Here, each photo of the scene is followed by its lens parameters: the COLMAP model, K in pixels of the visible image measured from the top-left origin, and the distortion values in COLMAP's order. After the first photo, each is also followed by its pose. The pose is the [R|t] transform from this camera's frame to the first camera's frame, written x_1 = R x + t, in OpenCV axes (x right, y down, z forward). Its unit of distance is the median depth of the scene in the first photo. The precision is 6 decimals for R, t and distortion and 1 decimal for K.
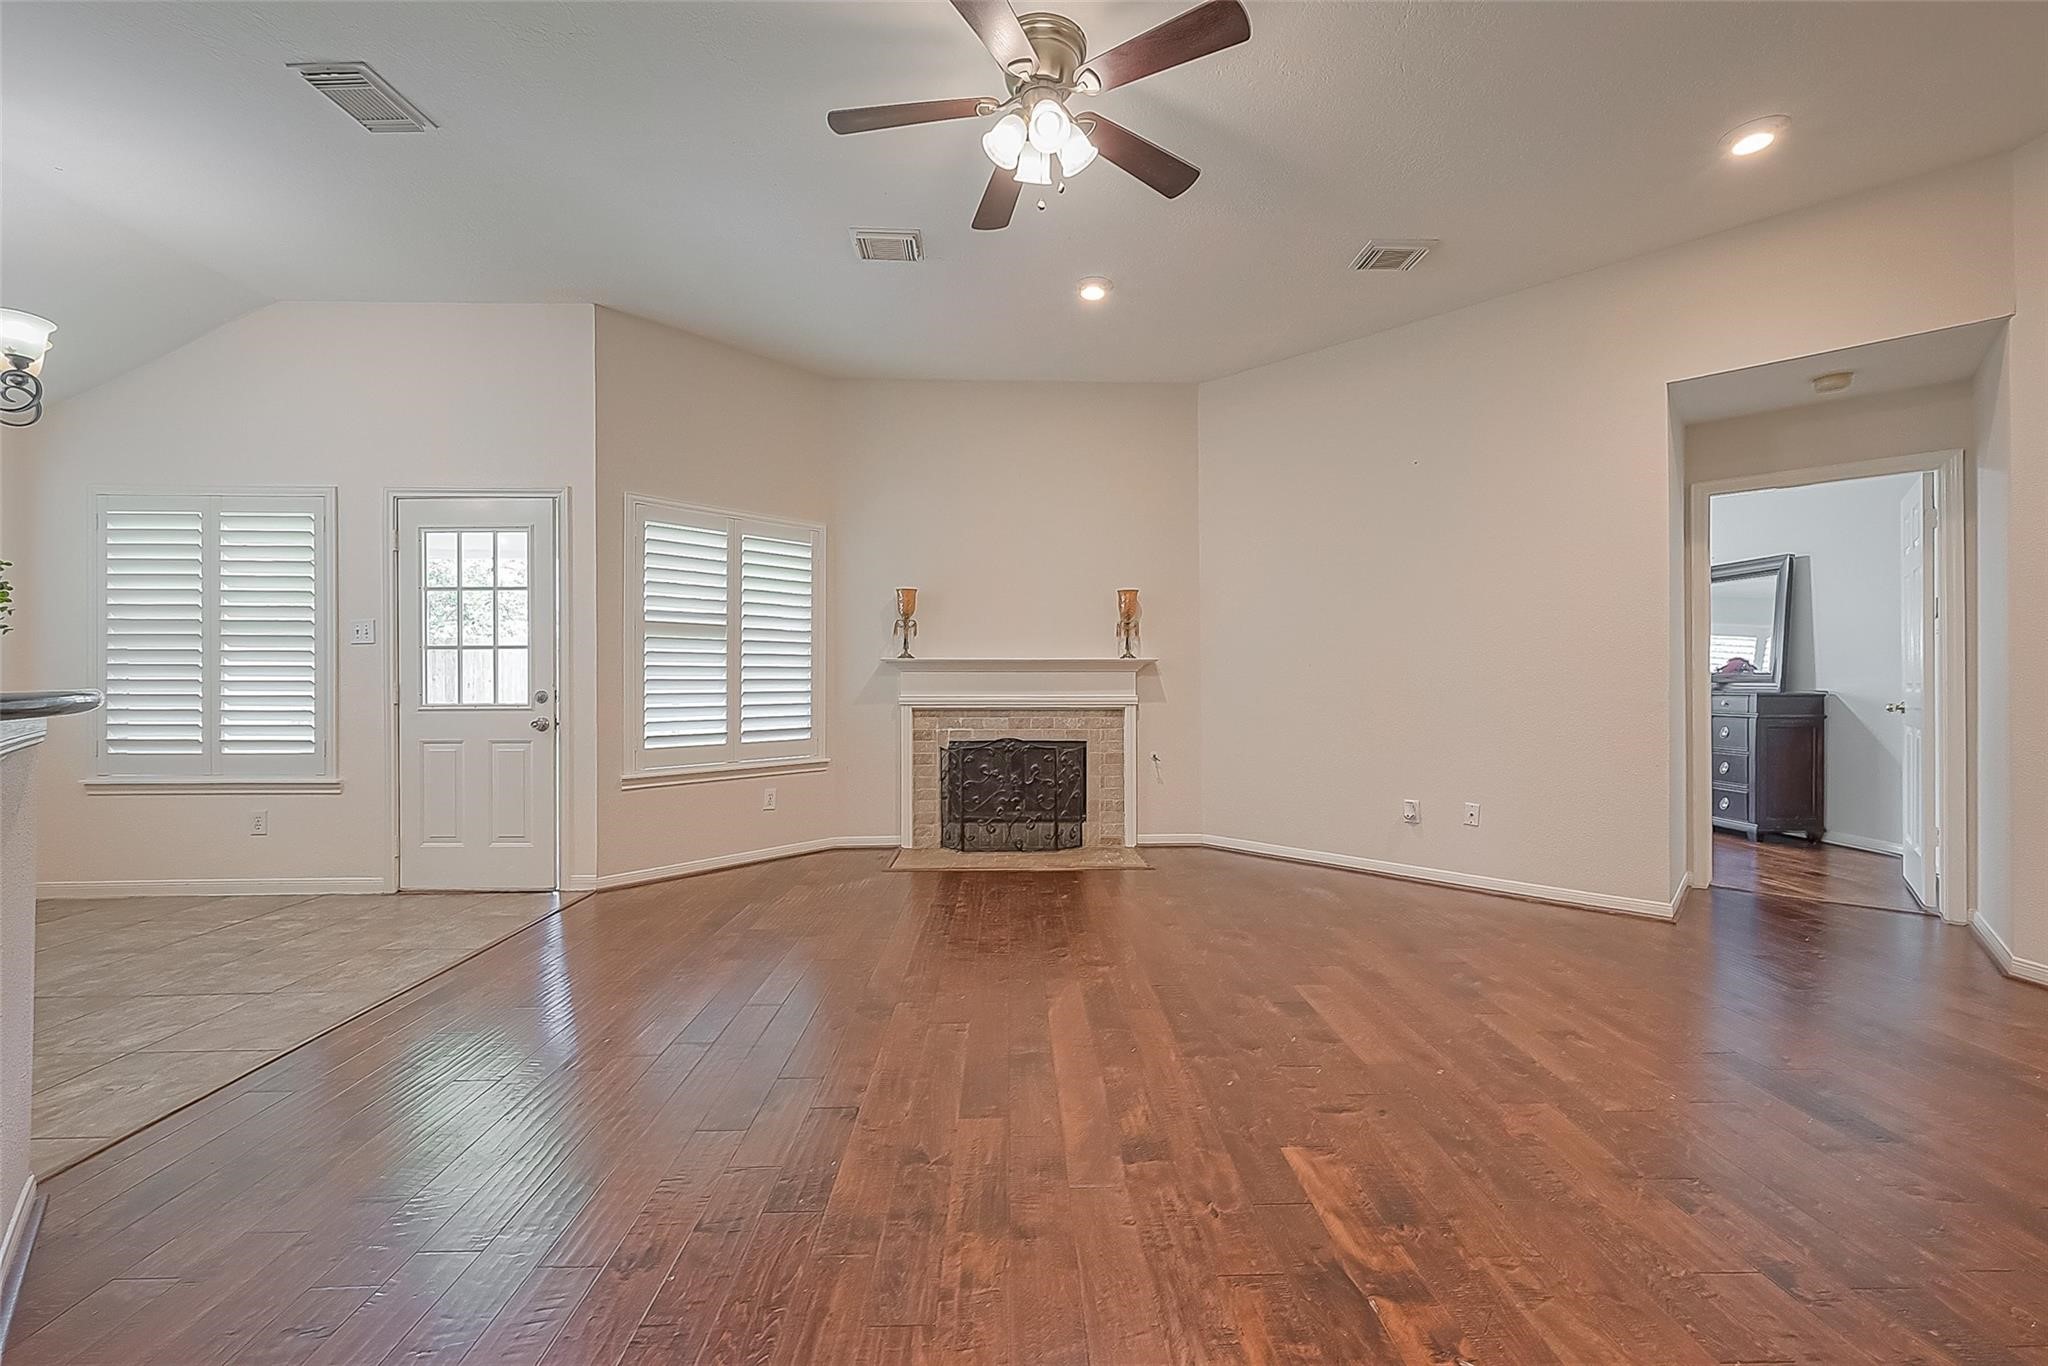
lens RADIAL K [[807.2, 0, 1033.5], [0, 807.2, 689.3], [0, 0, 1]] dist [-0.000525, -0.000197]
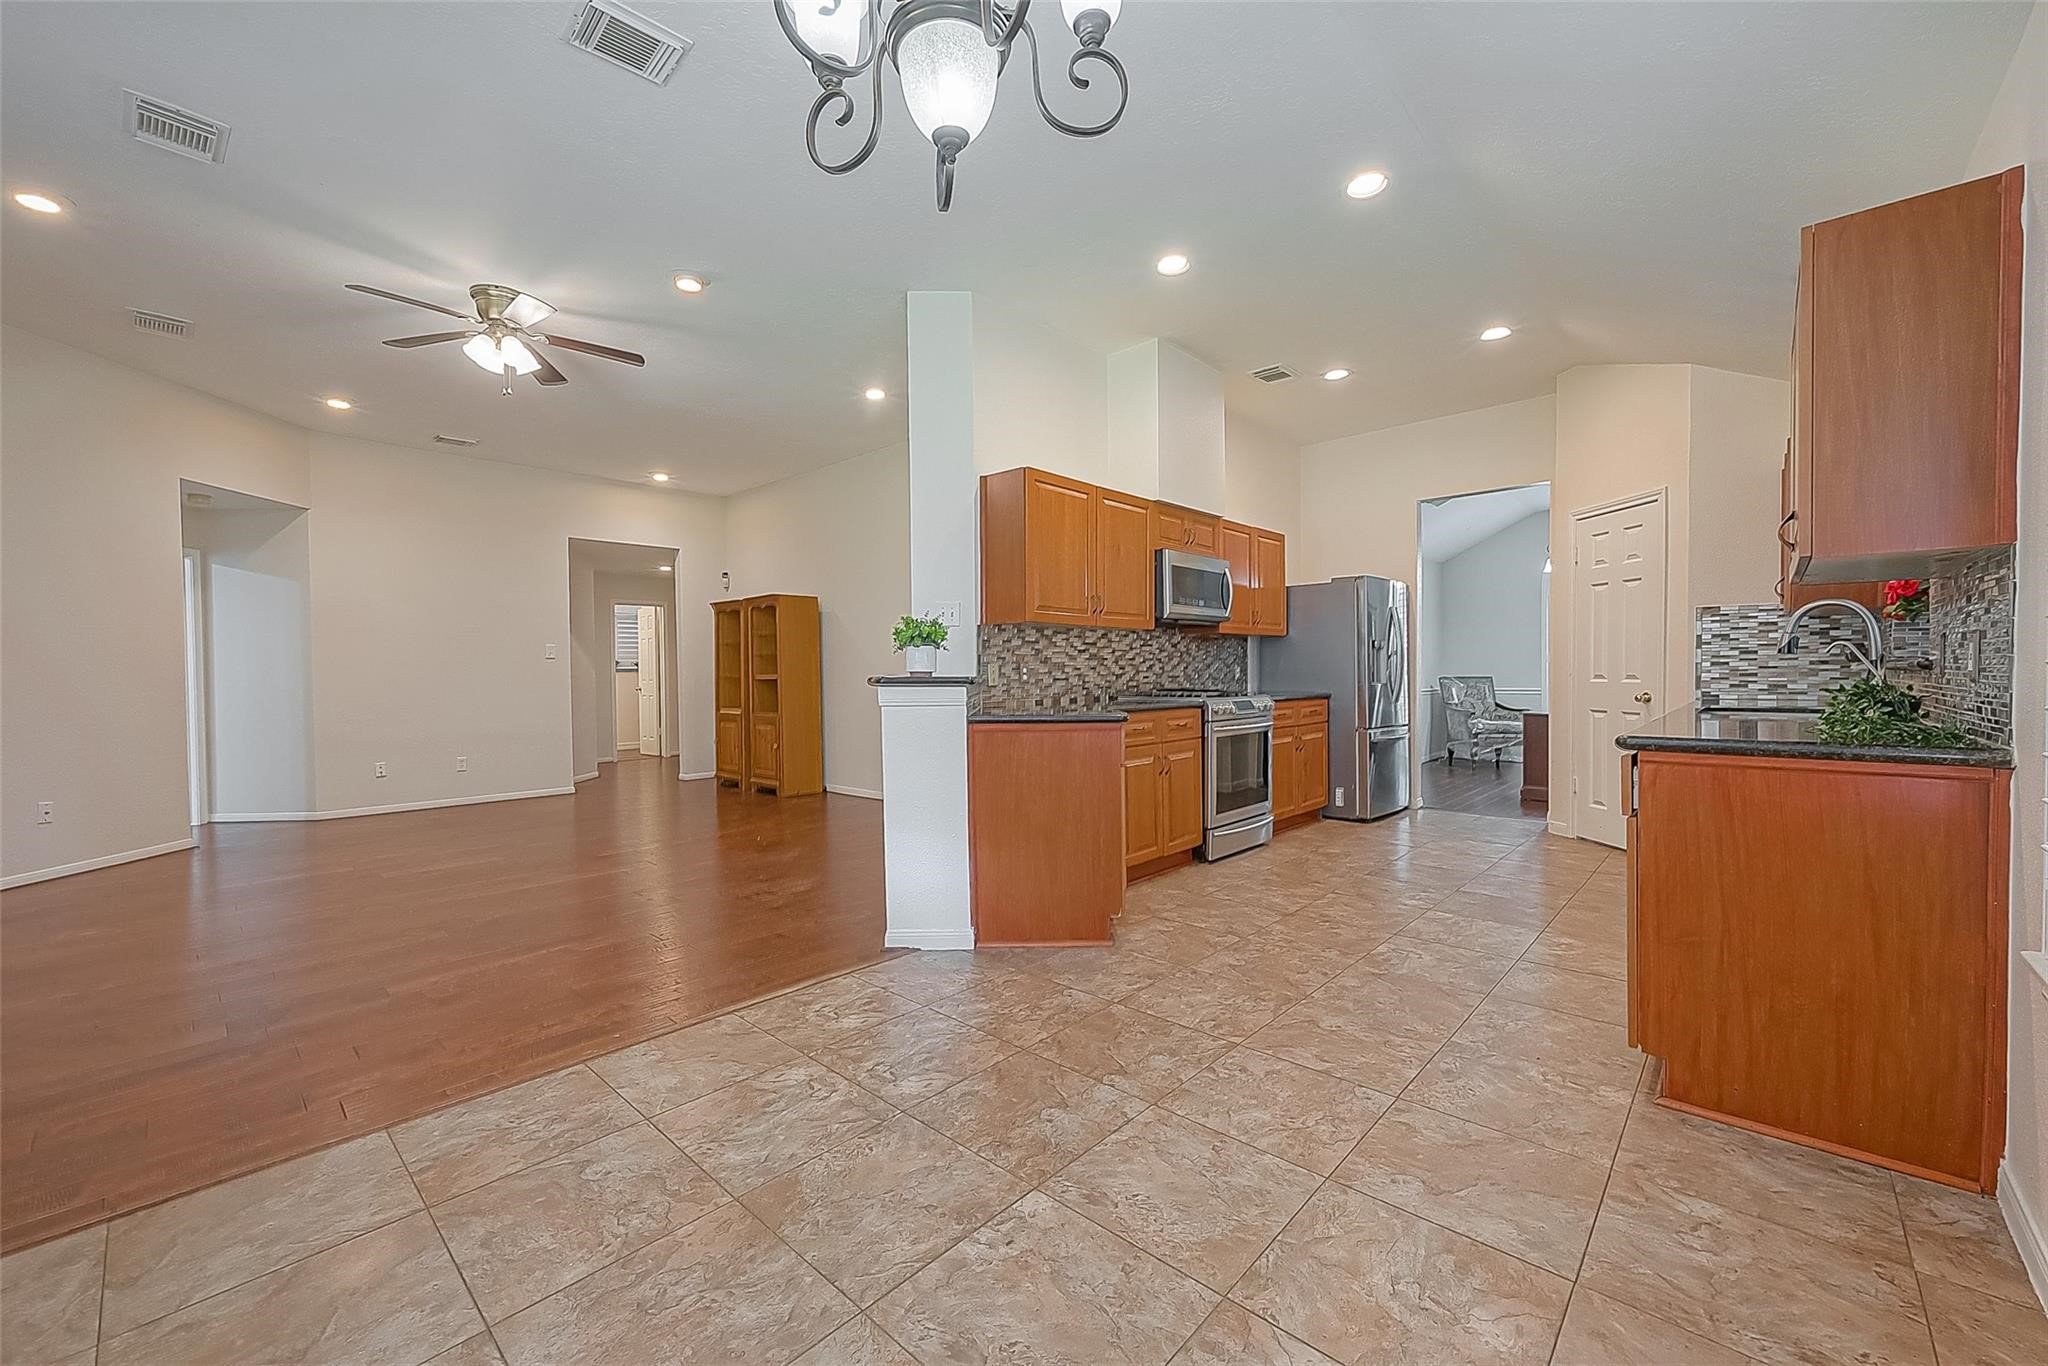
lens RADIAL K [[807.2, 0, 1025.4], [0, 807.2, 679.1], [0, 0, 1]] dist [-0.000525, -0.000197]
pose [[-0.710882, 0.002557, 0.703306, -0.924546], [0.023258, 0.999532, 0.019875, -0.009411], [-0.702926, 0.030486, -0.710609, 0.690941]]
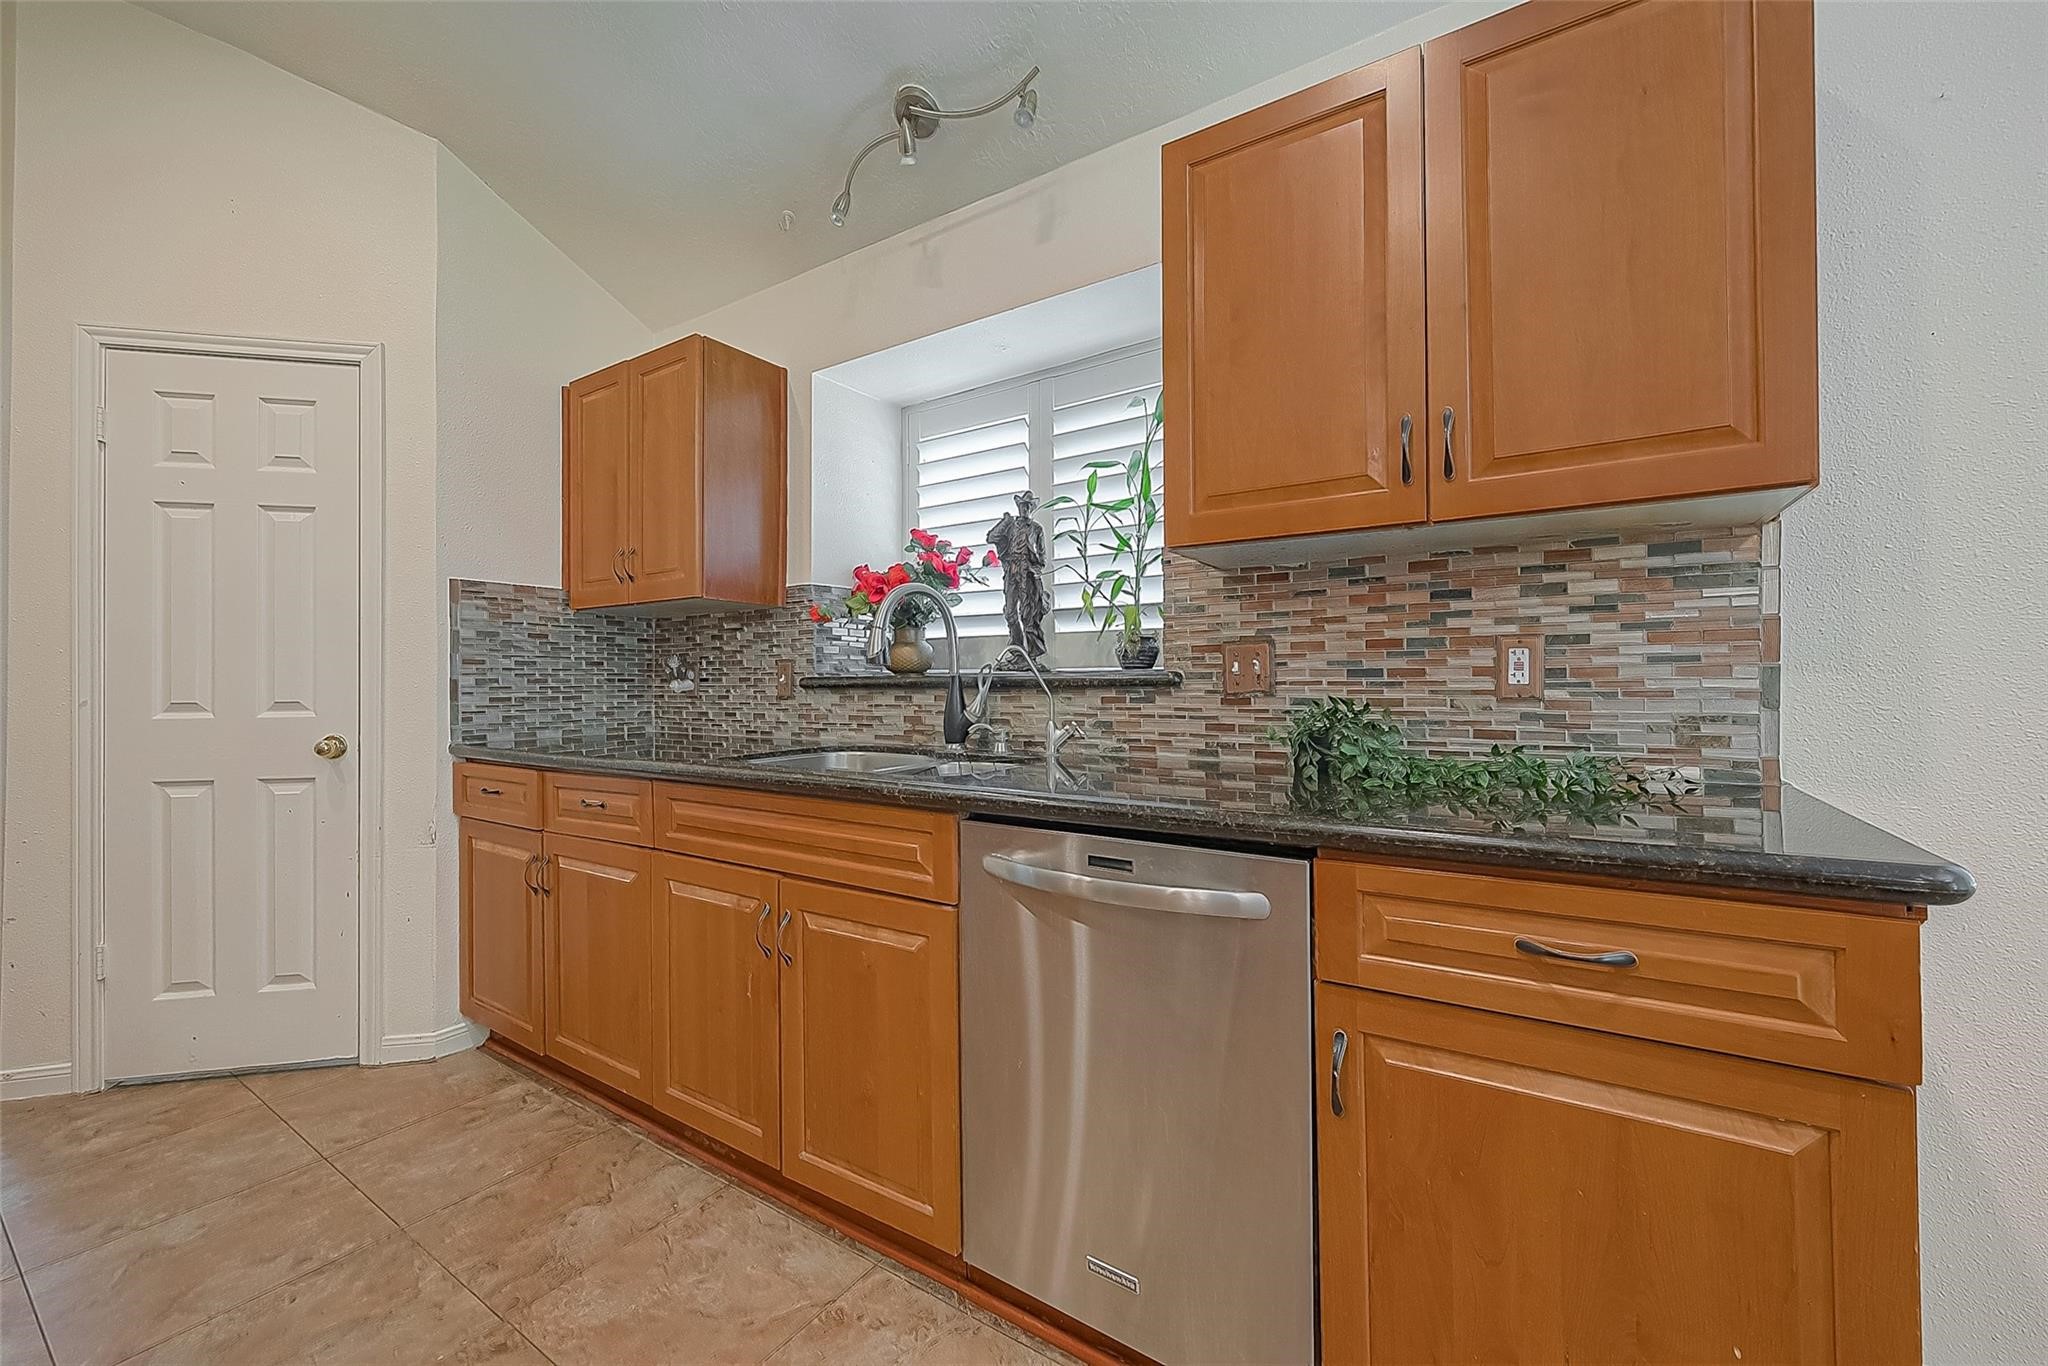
lens RADIAL K [[807.2, 0, 1023.6], [0, 807.2, 677.8], [0, 0, 1]] dist [-0.000525, -0.000197]
pose [[-0.580597, 0.007362, -0.814158, -0.640550], [-0.003671, 0.999925, 0.011660, -0.001013], [0.814183, 0.009758, -0.580527, 0.145652]]
